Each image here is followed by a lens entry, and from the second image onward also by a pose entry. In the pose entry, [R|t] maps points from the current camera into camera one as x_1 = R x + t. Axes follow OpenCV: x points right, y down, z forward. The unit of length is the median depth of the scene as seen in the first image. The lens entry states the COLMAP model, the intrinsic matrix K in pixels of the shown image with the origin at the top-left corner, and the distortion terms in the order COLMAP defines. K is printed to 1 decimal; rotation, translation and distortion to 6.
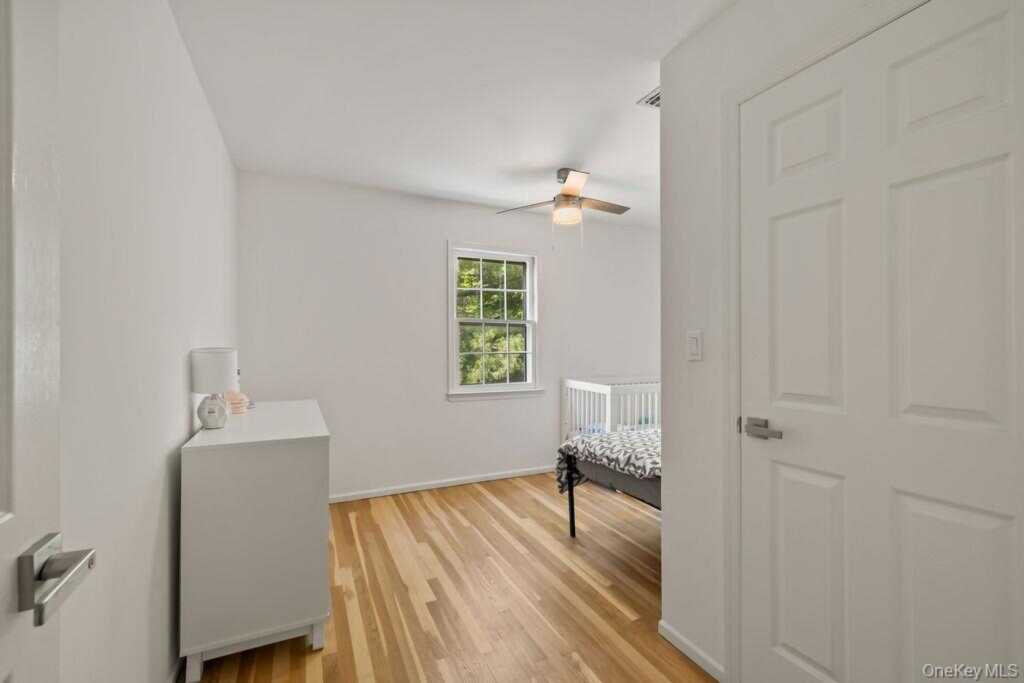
lens RADIAL K [[439.6, 0, 512.5], [0, 439.6, 345.8], [0, 0, 1]] dist [-0.000320, -0.000010]
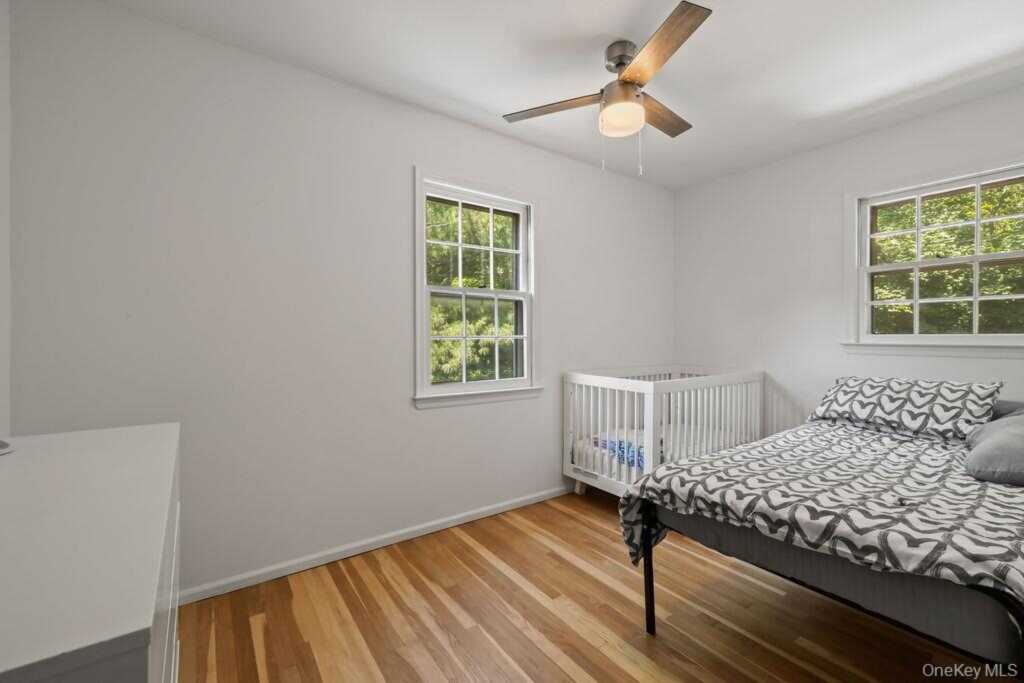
lens RADIAL K [[433.9, 0, 510.7], [0, 433.9, 335.5], [0, 0, 1]] dist [0.000497, 0.000037]
pose [[0.984905, 0.000029, 0.173095, -0.135016], [0.001113, 0.999978, -0.006504, 0.022741], [-0.173092, 0.006598, 0.984884, 0.377692]]
